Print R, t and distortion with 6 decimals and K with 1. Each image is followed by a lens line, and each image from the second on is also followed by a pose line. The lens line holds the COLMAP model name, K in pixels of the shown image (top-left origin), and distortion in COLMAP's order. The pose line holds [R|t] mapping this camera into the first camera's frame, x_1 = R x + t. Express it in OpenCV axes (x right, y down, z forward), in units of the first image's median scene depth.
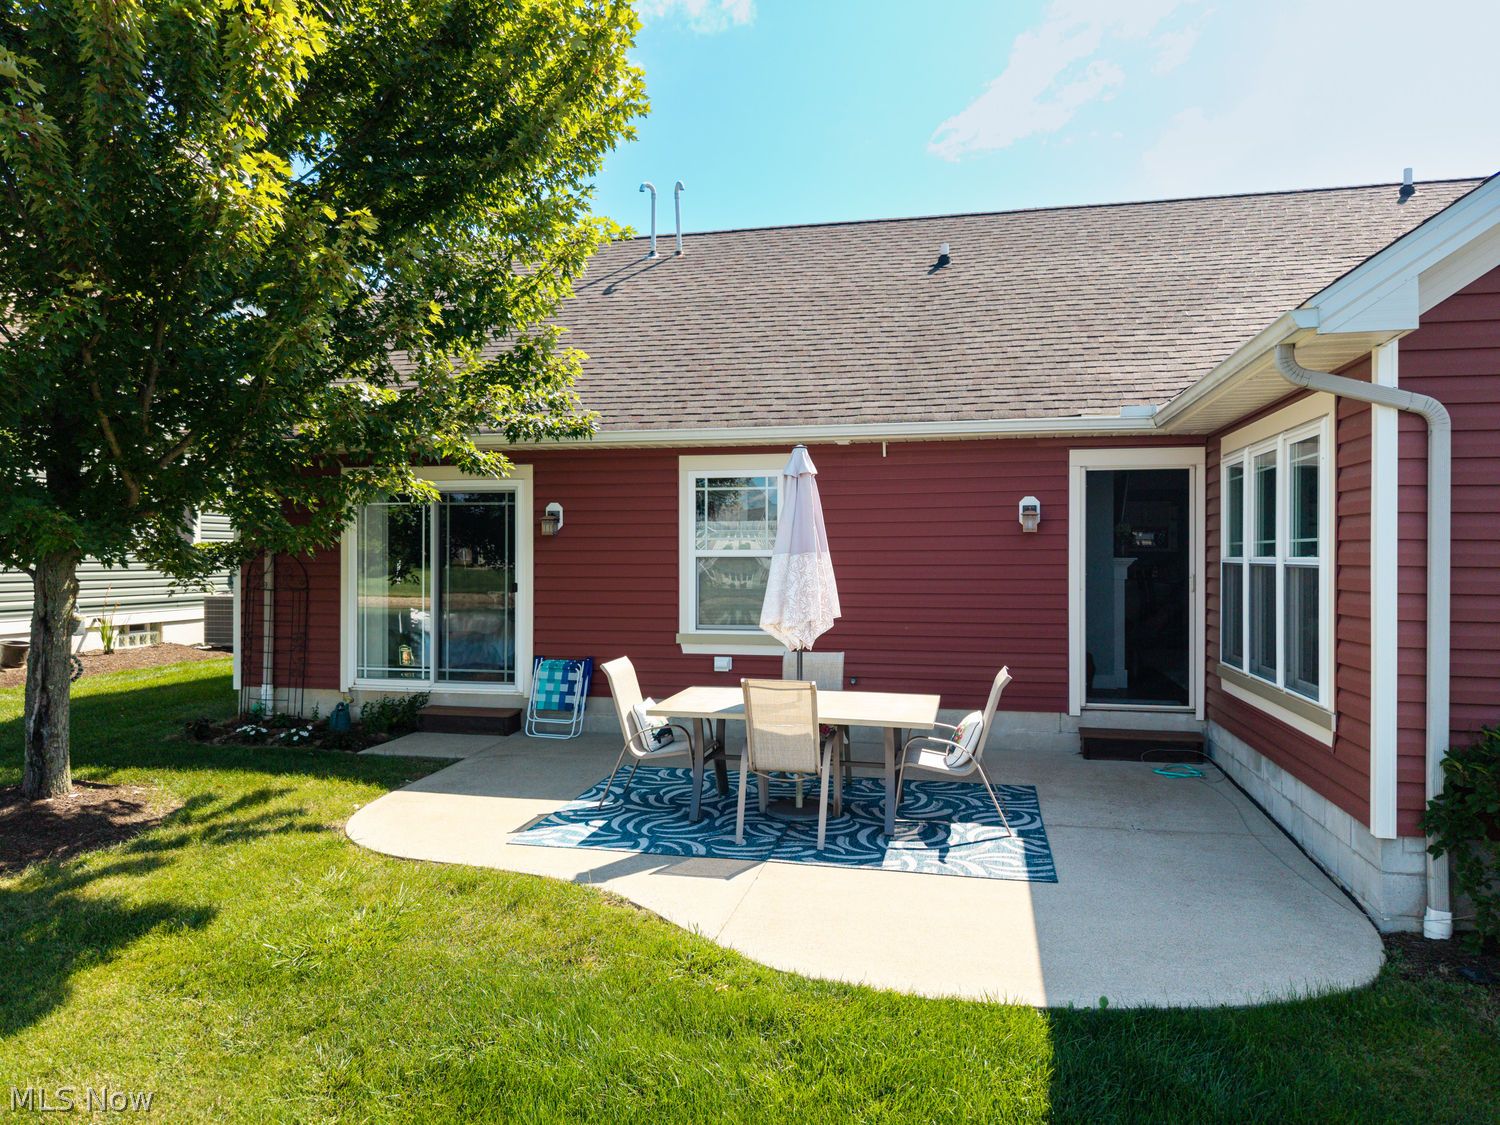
lens RADIAL K [[1041.4, 0, 750.0], [0, 1041.4, 562.5], [0, 0, 1]] dist [-0.005607, -0.003152]
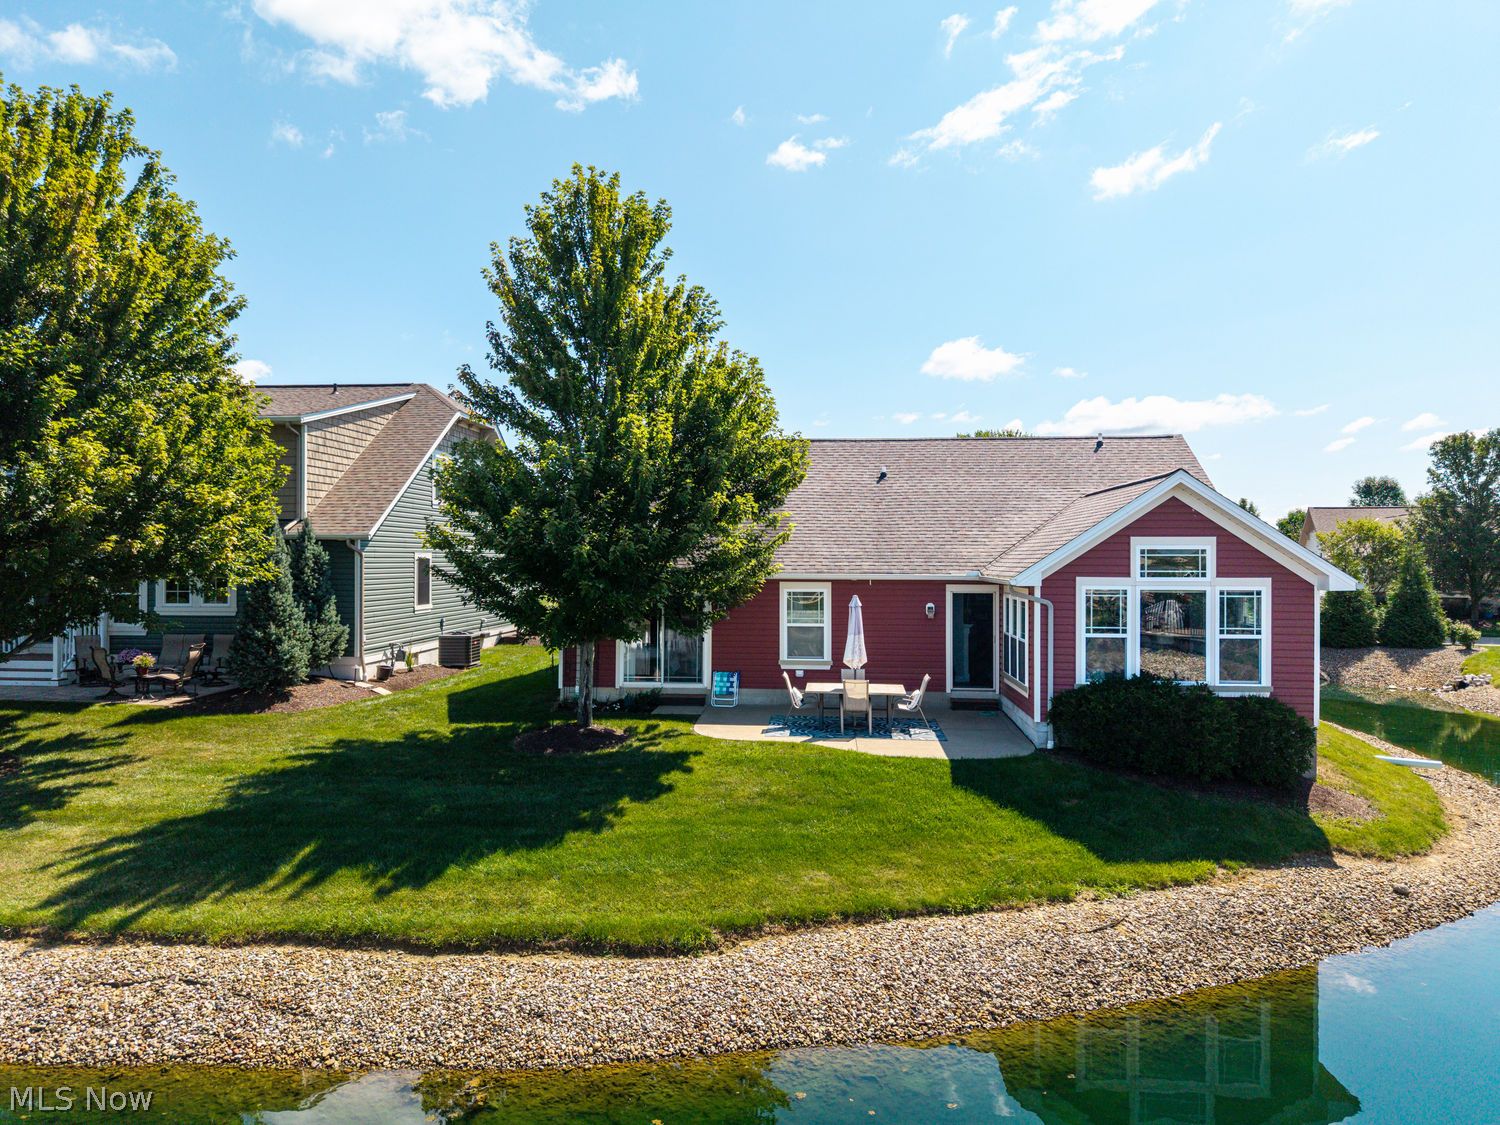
lens RADIAL K [[1051.9, 0, 750.0], [0, 1051.9, 562.5], [0, 0, 1]] dist [0.027494, -0.029177]
pose [[0.990753, 0.001904, 0.135666, -0.622879], [-0.001876, 0.999998, -0.000332, -0.202661], [-0.135666, 0.000074, 0.990755, -1.781058]]
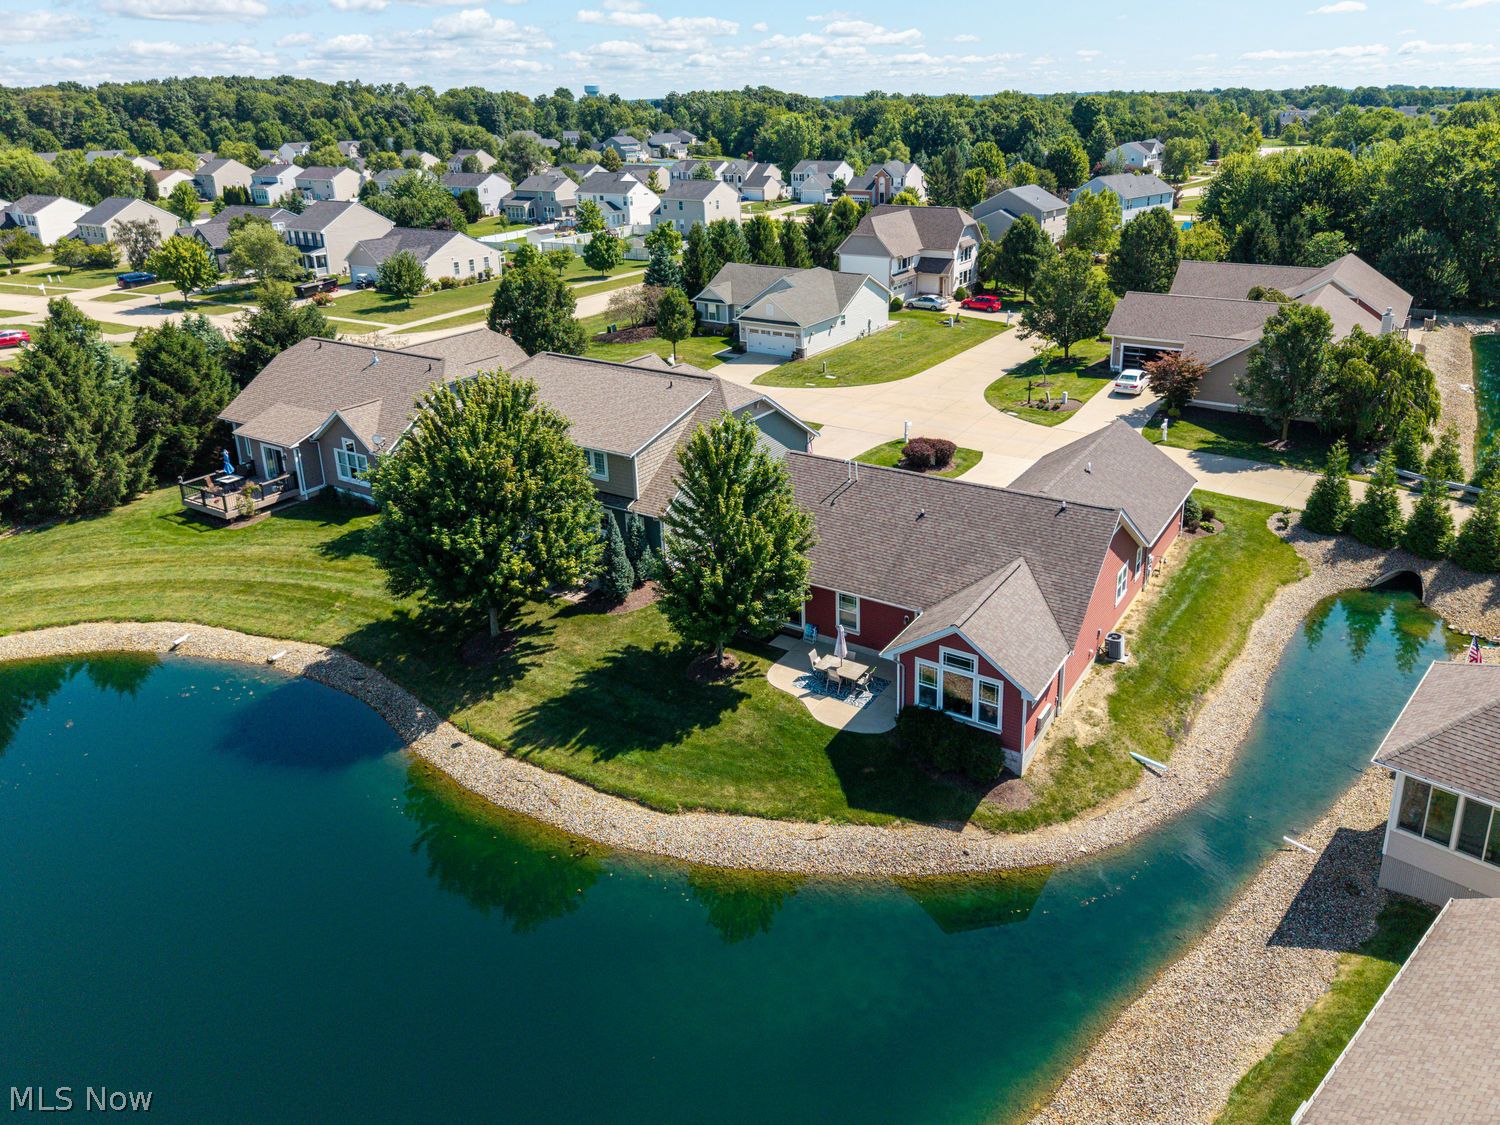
lens RADIAL K [[1056.2, 0, 757.2], [0, 1056.2, 464.0], [0, 0, 1]] dist [0.059684, -0.000455]
pose [[0.937890, 0.082928, -0.336876, 1.481480], [0.028303, 0.949486, 0.312530, -2.753708], [0.345777, -0.302653, 0.888166, -3.988698]]
